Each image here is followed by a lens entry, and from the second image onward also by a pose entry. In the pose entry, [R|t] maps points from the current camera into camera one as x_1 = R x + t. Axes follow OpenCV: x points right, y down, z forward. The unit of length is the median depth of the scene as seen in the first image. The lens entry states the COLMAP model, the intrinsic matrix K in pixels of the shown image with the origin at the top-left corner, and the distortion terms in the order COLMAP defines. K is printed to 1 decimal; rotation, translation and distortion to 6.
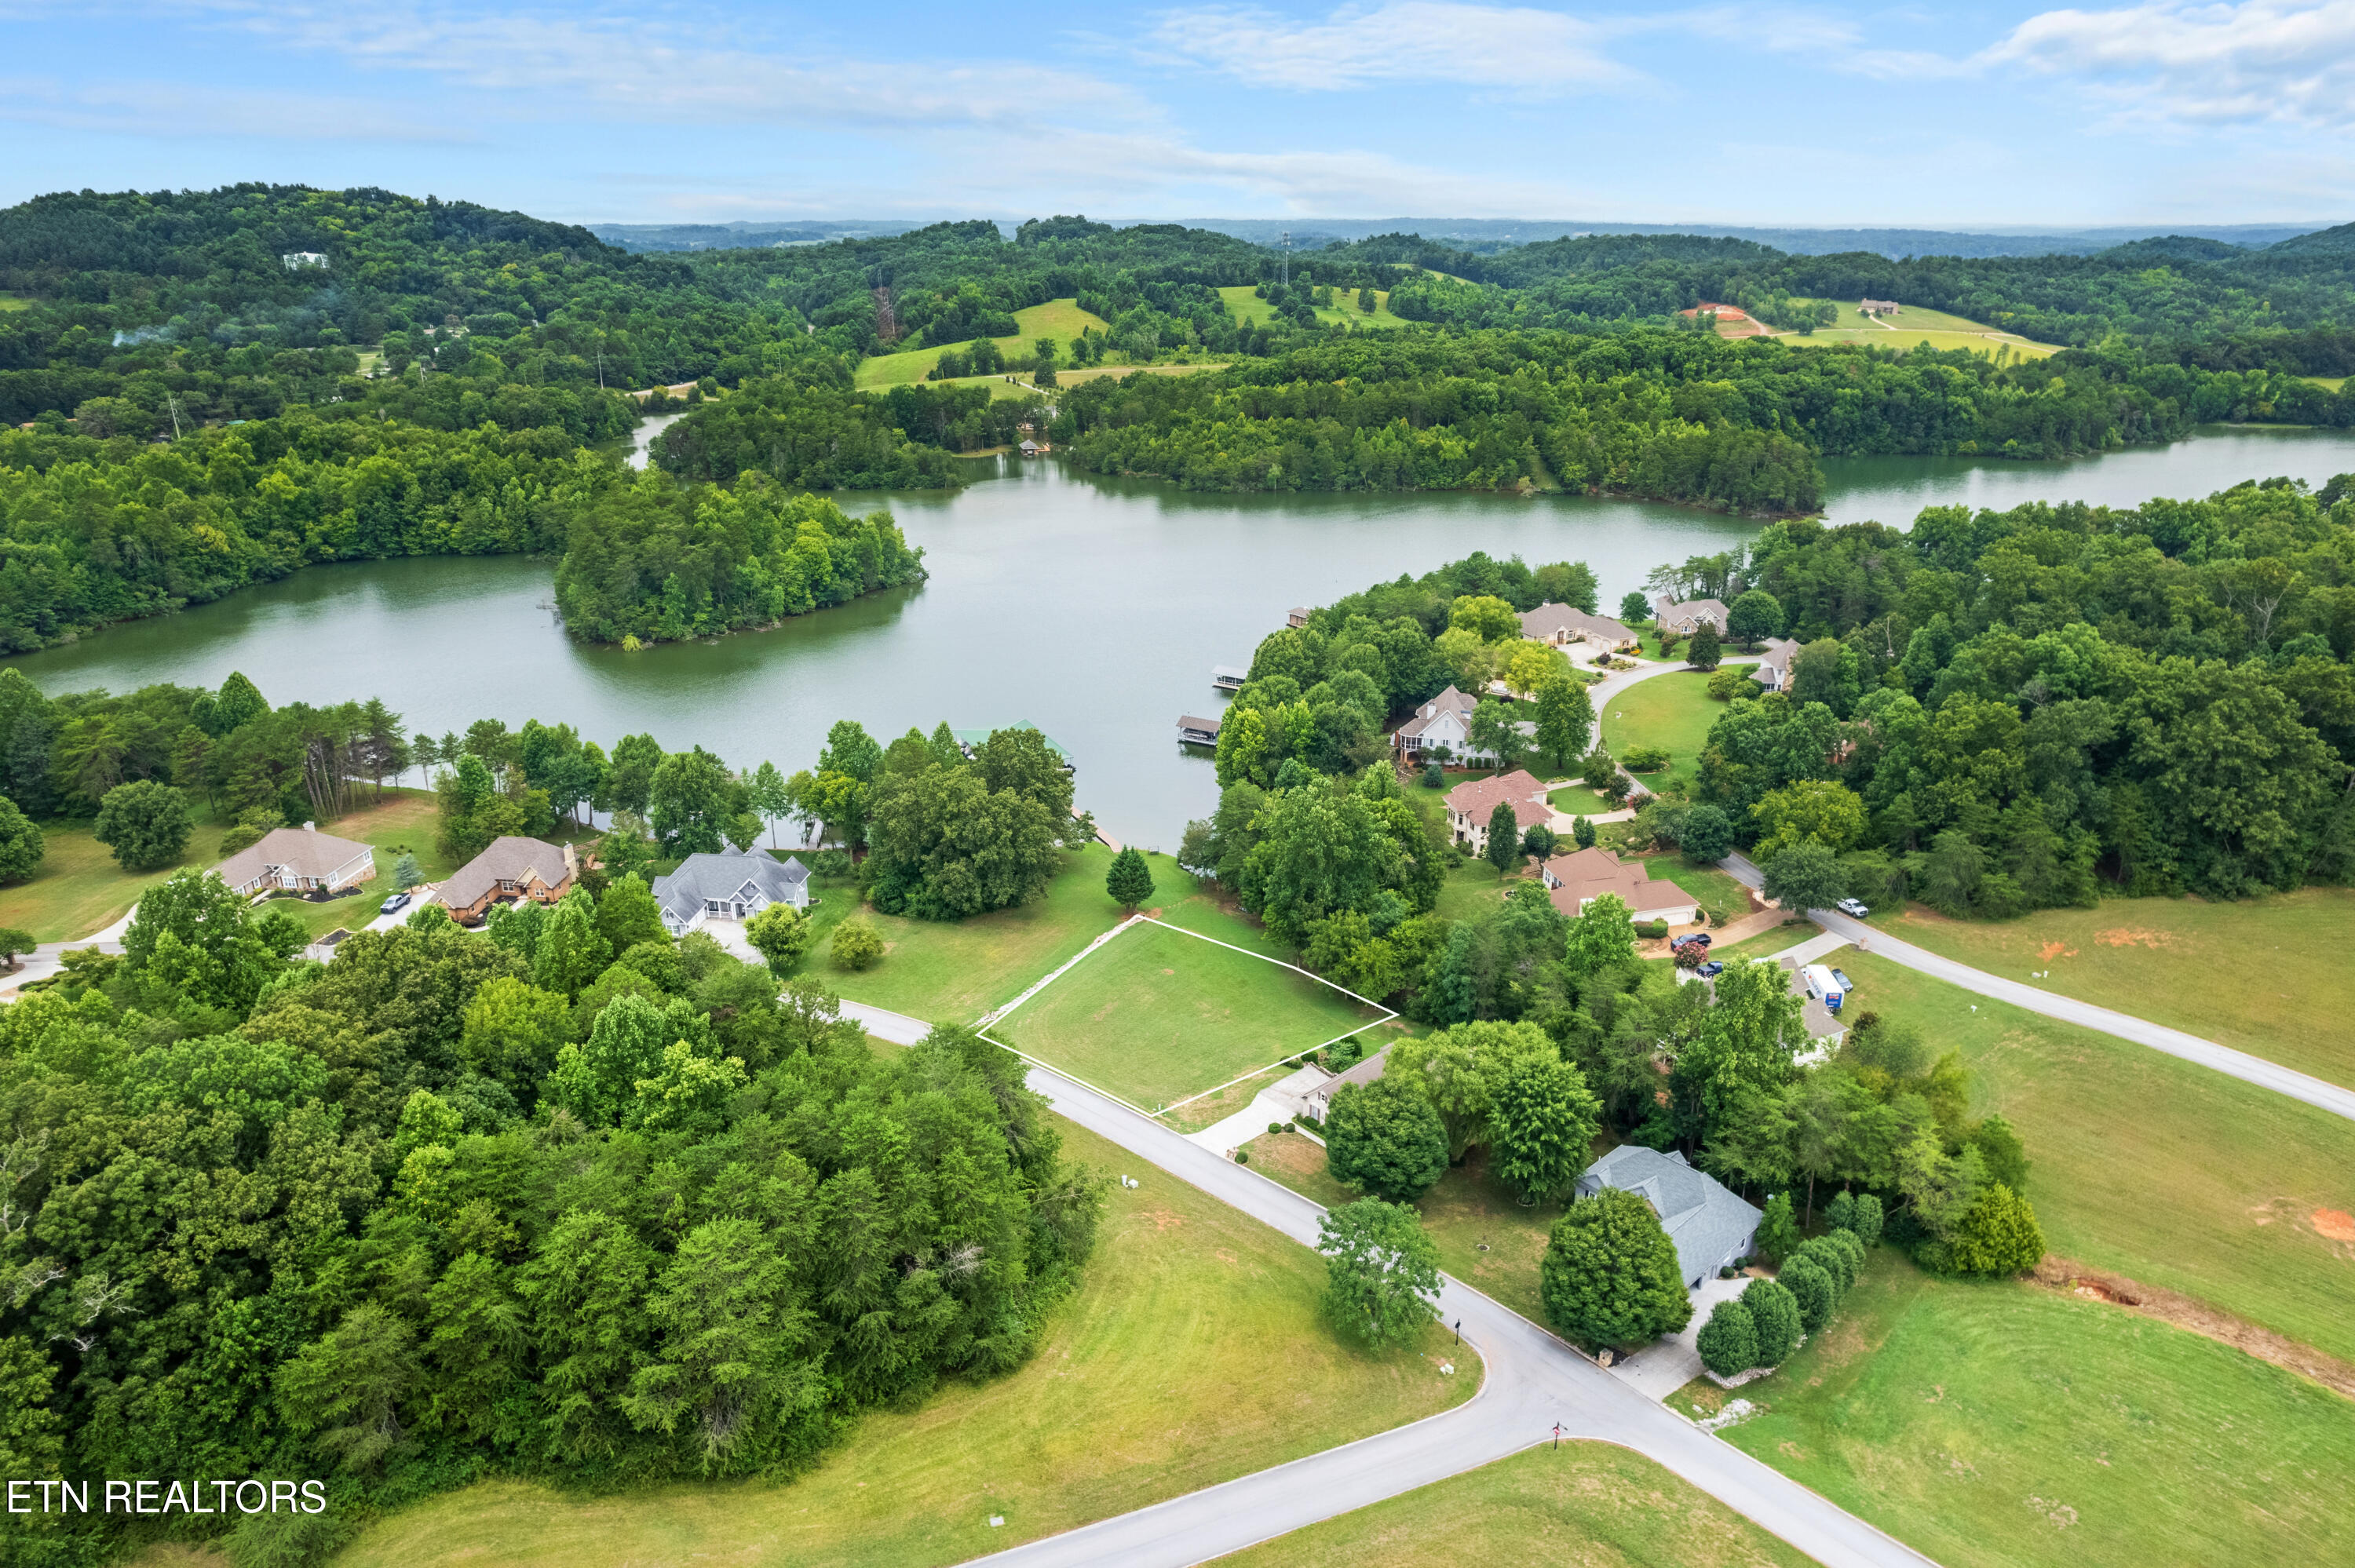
lens RADIAL K [[1513.3, 0, 1192.4], [0, 1513.3, 777.0], [0, 0, 1]] dist [-0.081269, 0.078471]
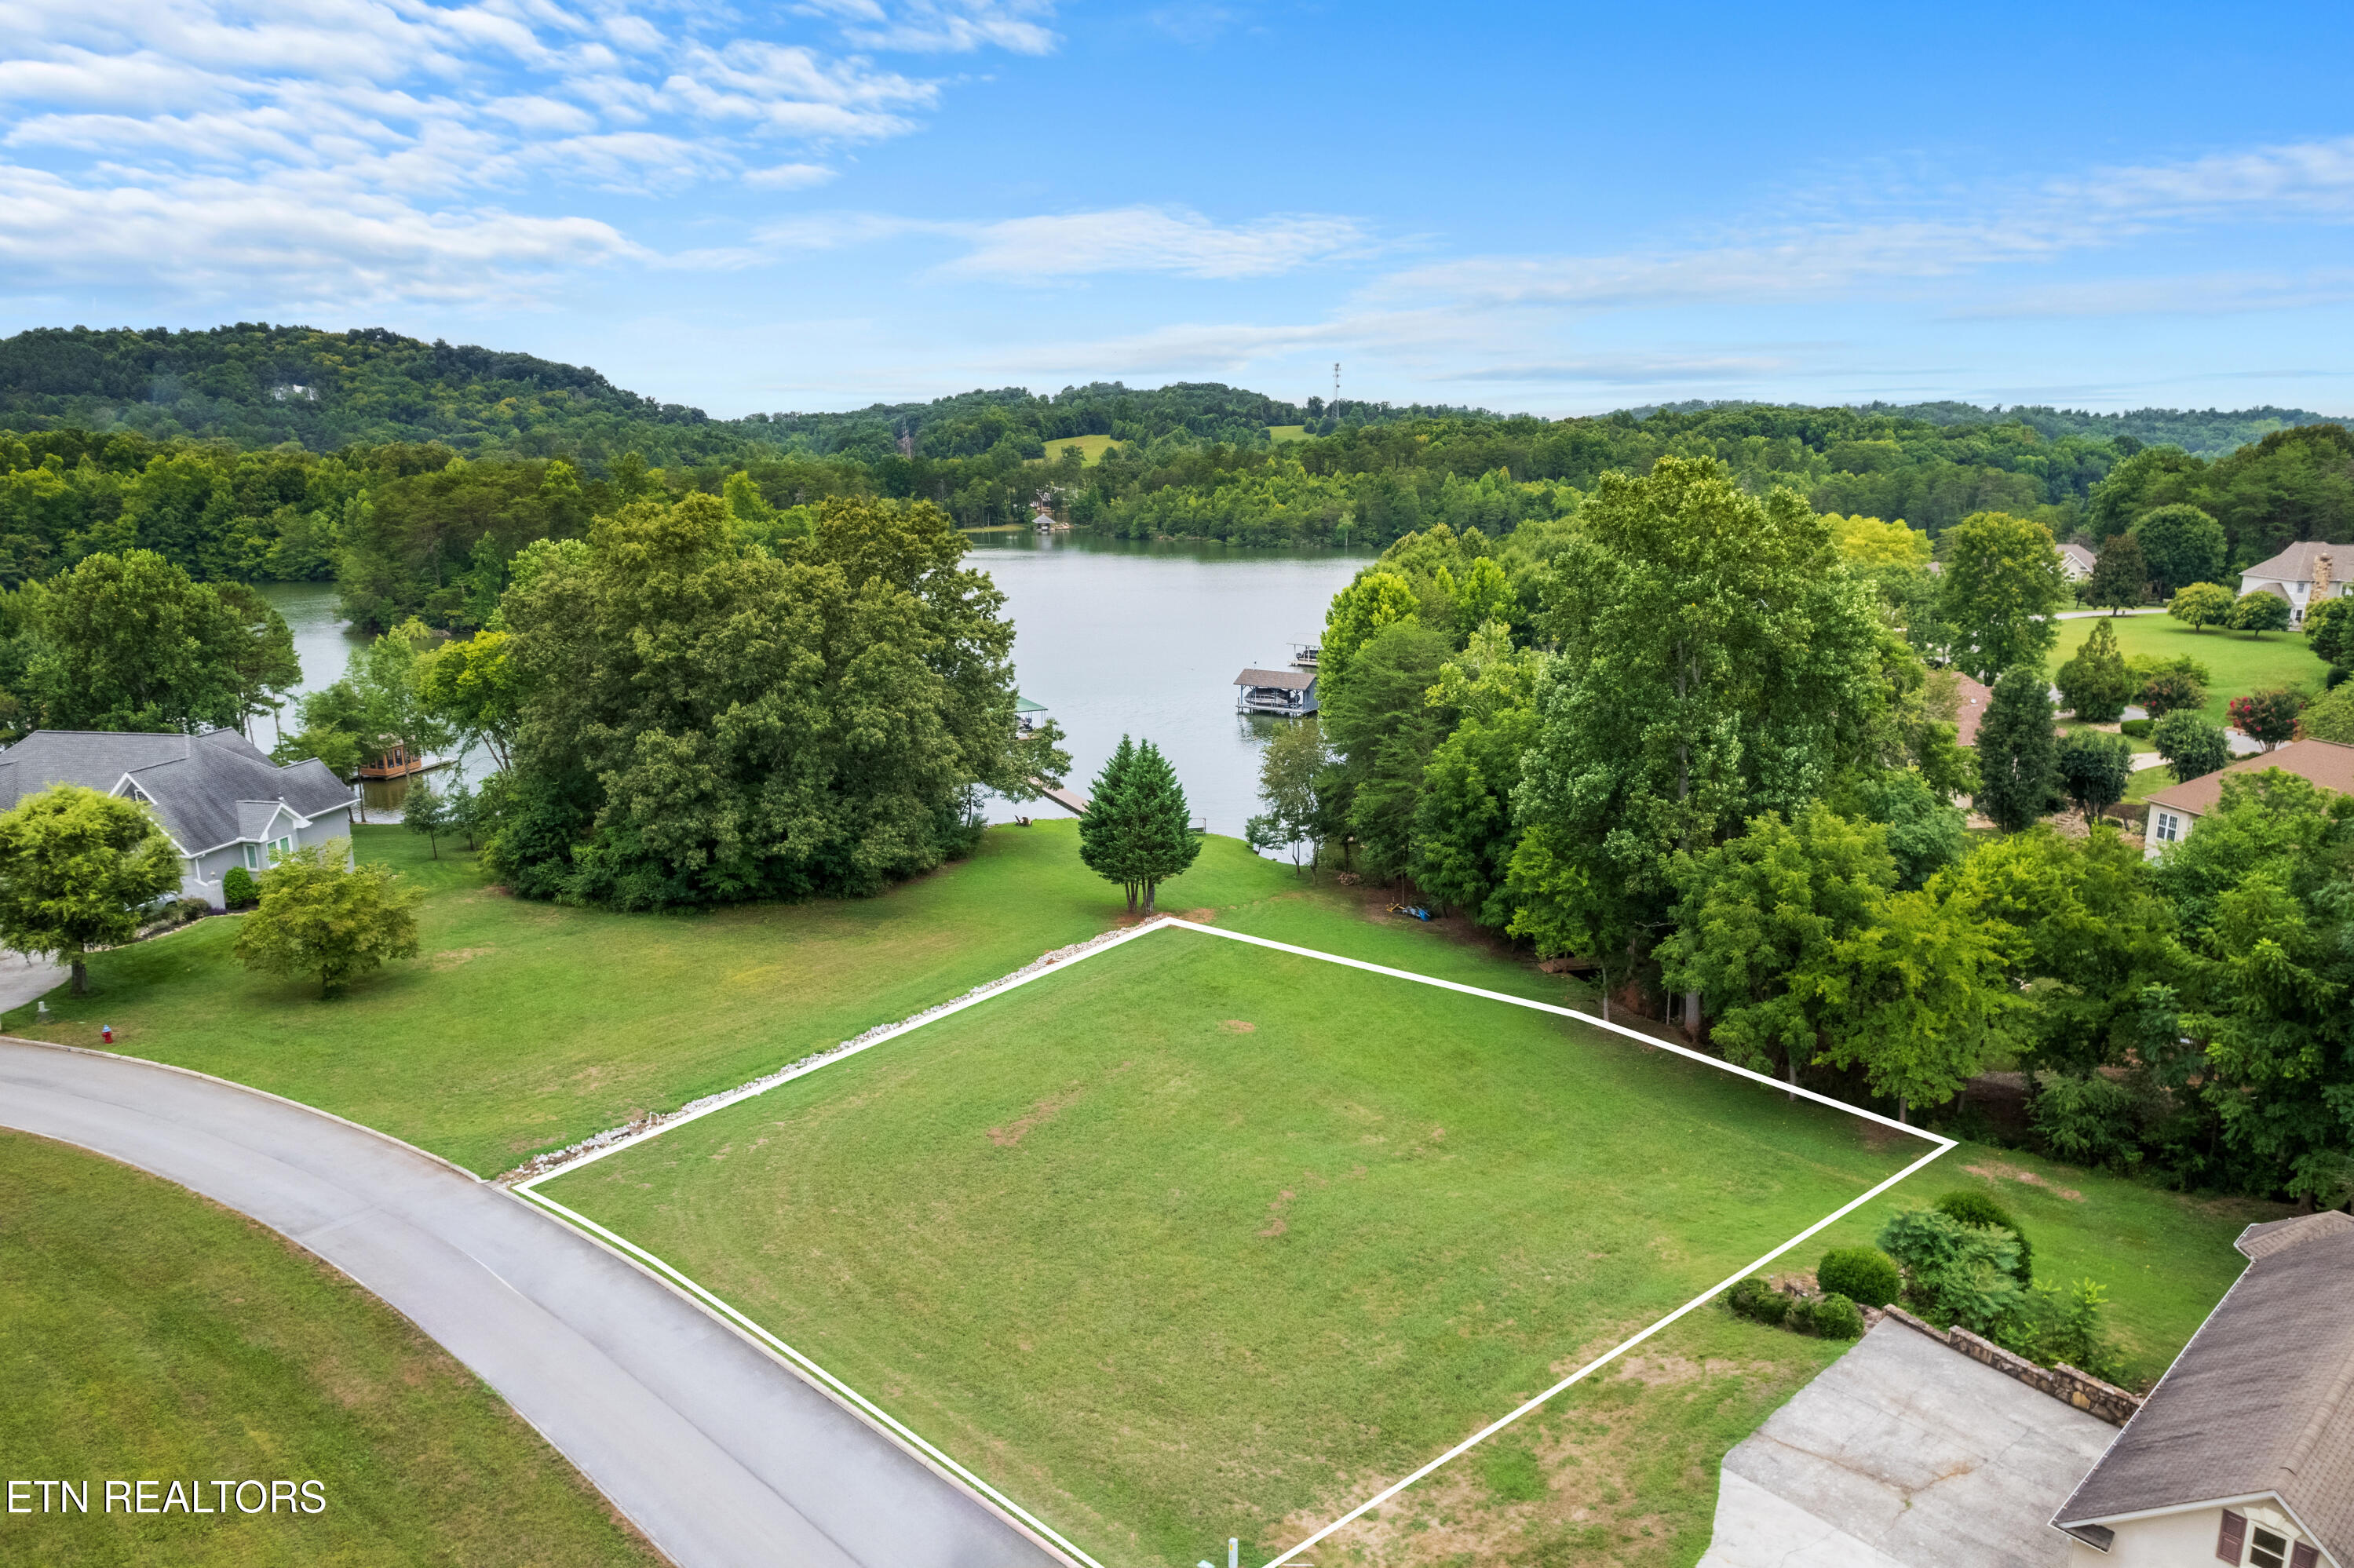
lens RADIAL K [[1512.7, 0, 1191.9], [0, 1512.7, 777.0], [0, 0, 1]] dist [-0.081269, 0.078471]
pose [[0.999689, 0.004052, -0.024615, -0.006015], [-0.007476, 0.990034, -0.140631, 0.039514], [0.023800, 0.140771, 0.989756, 0.213138]]
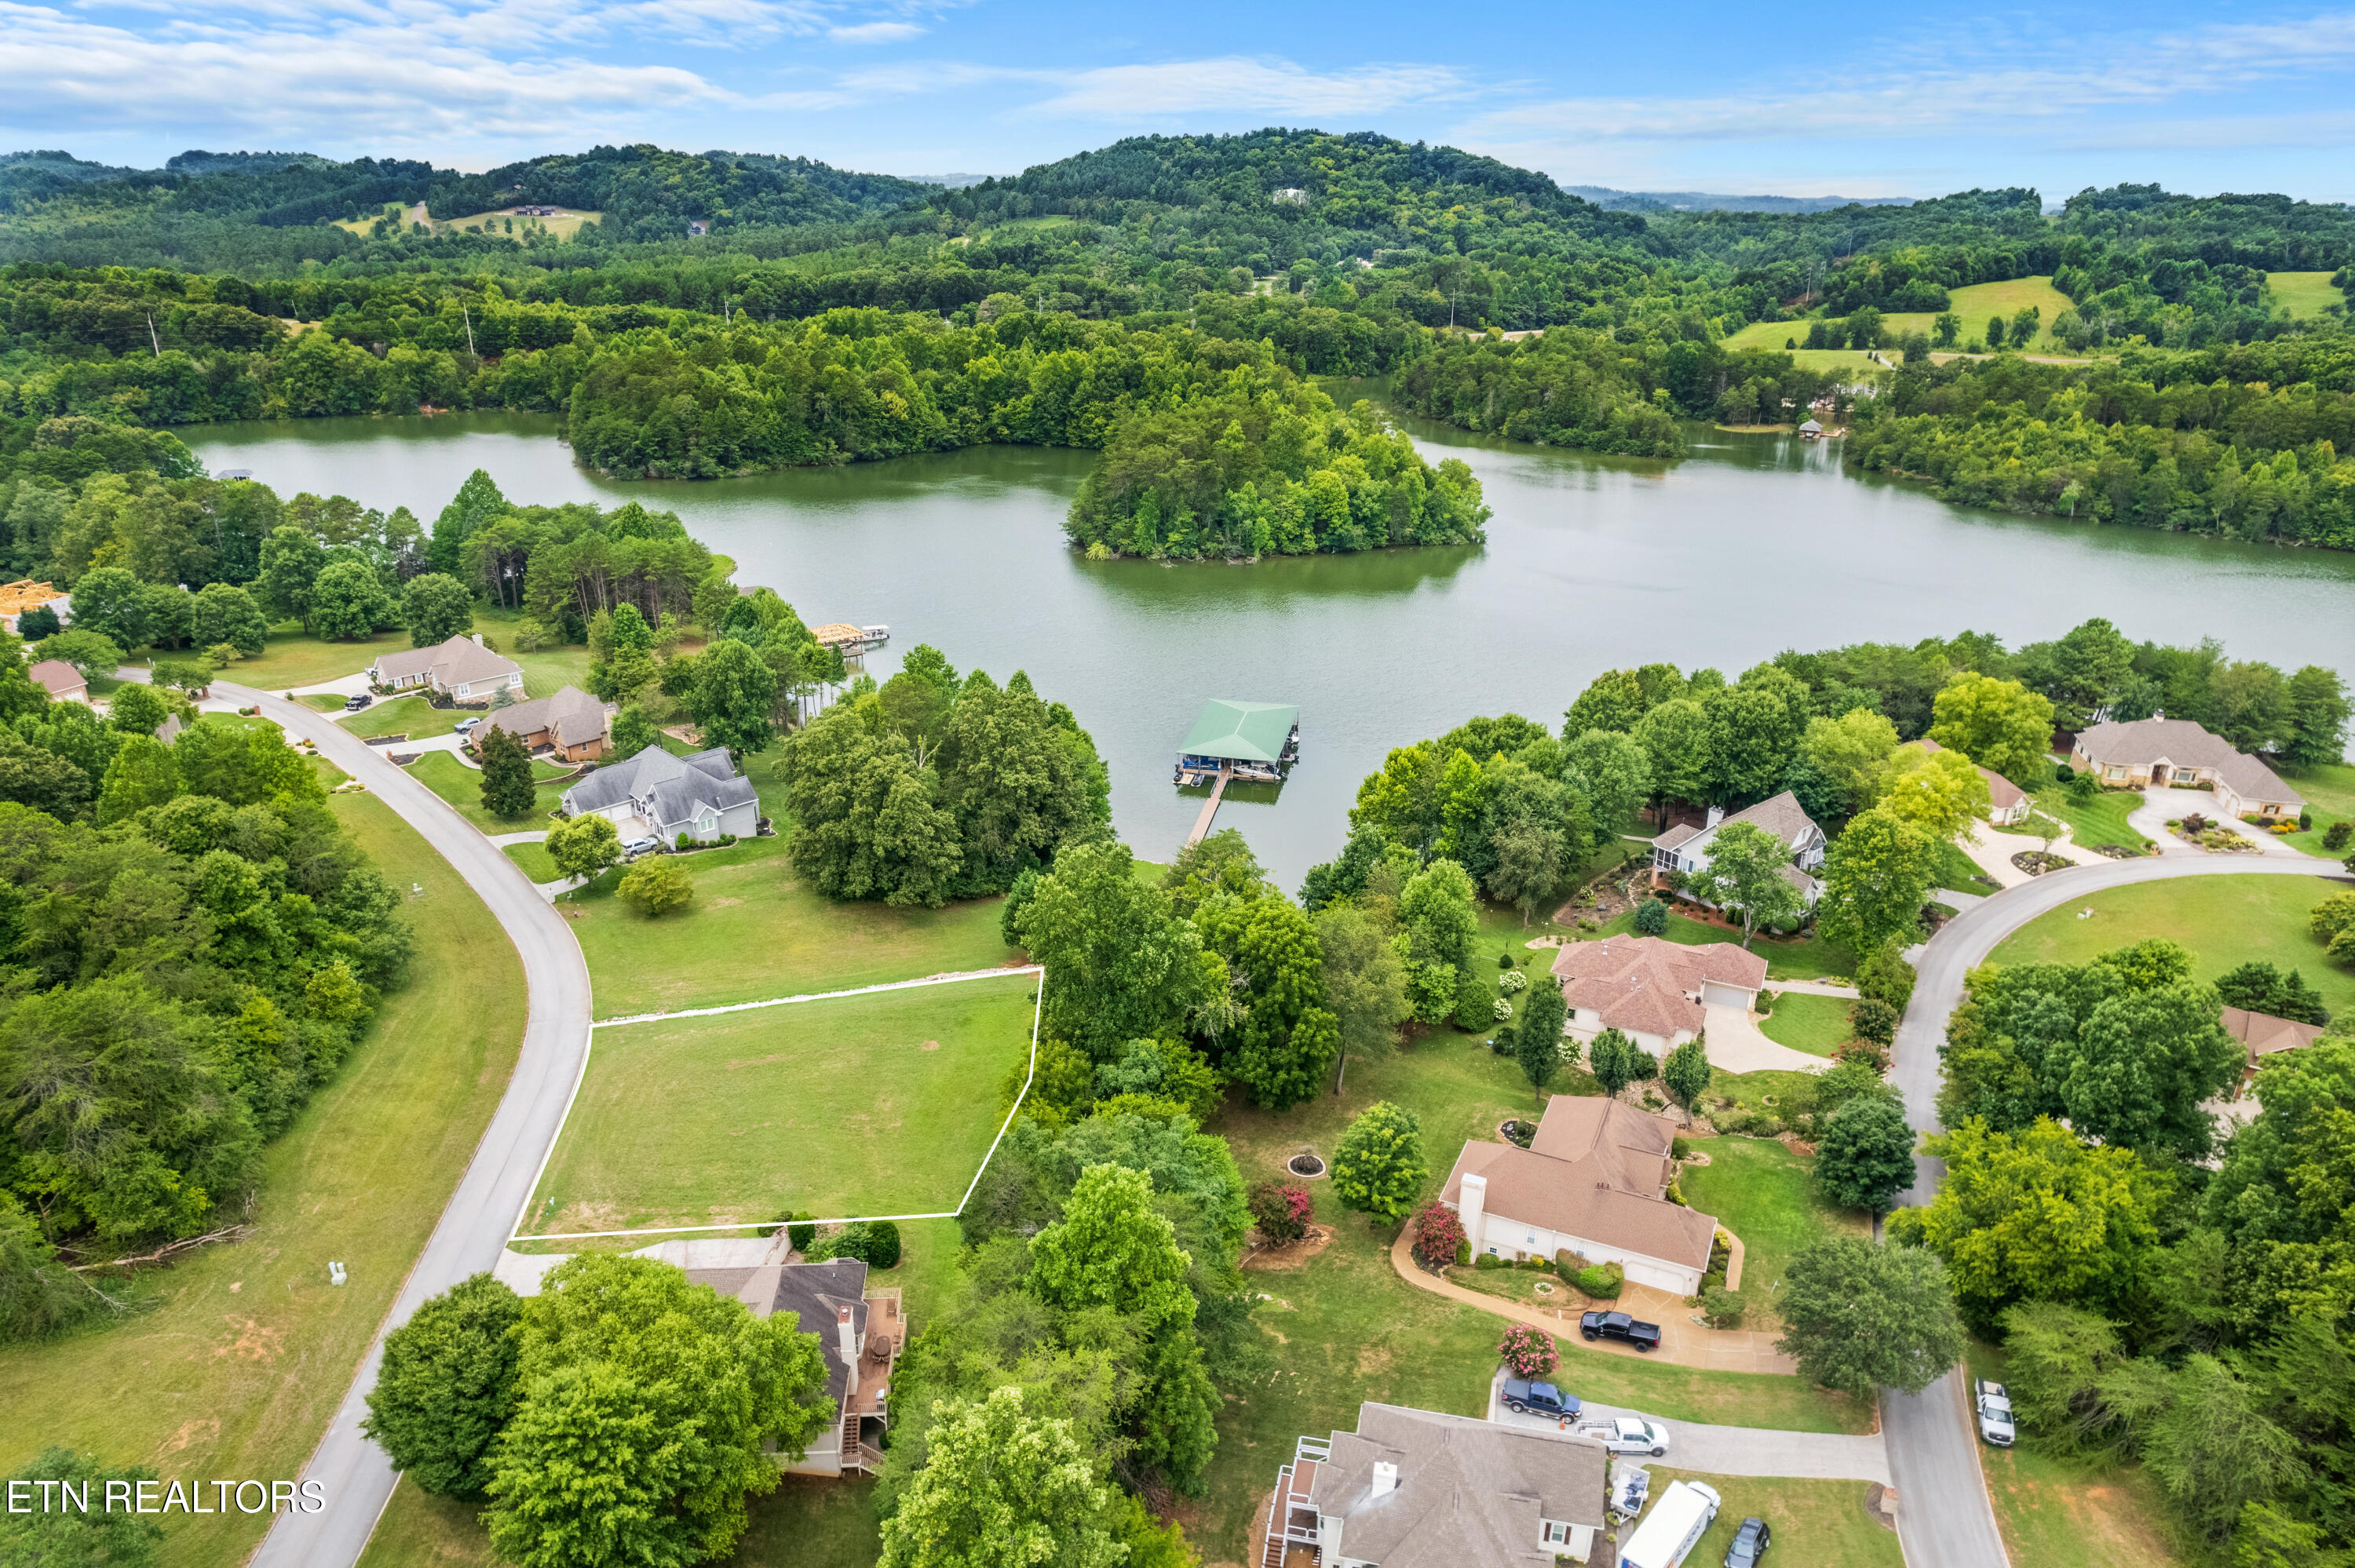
lens RADIAL K [[1513.3, 0, 1195.6], [0, 1513.3, 786.2], [0, 0, 1]] dist [-0.081172, 0.067397]
pose [[0.785102, 0.243272, -0.569591, 0.152715], [-0.230792, 0.968310, 0.095449, -0.029949], [0.574761, 0.056520, 0.816367, 0.154117]]
